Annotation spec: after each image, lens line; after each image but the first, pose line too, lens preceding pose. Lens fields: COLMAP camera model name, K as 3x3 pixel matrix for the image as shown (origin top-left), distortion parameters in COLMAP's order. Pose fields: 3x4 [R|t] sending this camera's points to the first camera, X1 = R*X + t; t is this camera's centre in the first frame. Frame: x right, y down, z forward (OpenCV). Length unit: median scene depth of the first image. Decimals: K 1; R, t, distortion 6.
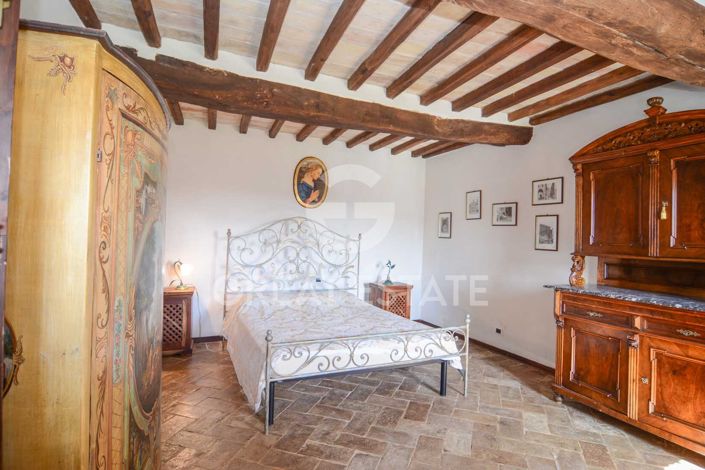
lens RADIAL K [[378.6, 0, 347.9], [0, 378.6, 225.8], [0, 0, 1]] dist [-0.004595, -0.012862]
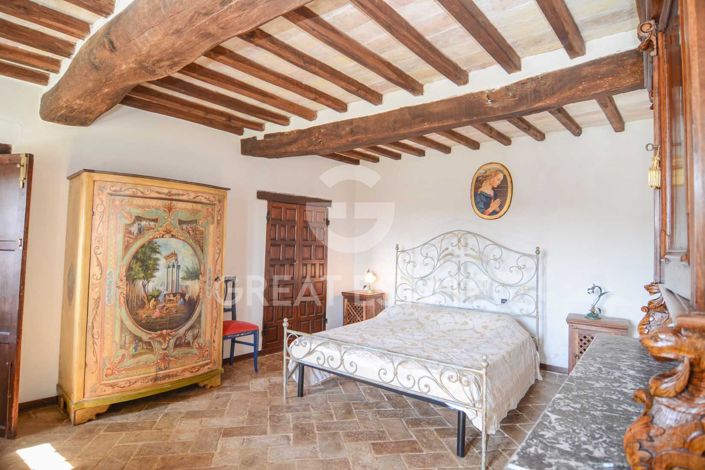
lens RADIAL K [[378.6, 0, 347.9], [0, 378.6, 225.8], [0, 0, 1]] dist [-0.004595, -0.012862]
pose [[0.480594, -0.065112, -0.874523, 0.842997], [0.016292, 0.997731, -0.065332, 0.034651], [0.876792, 0.017150, 0.480564, 0.436522]]
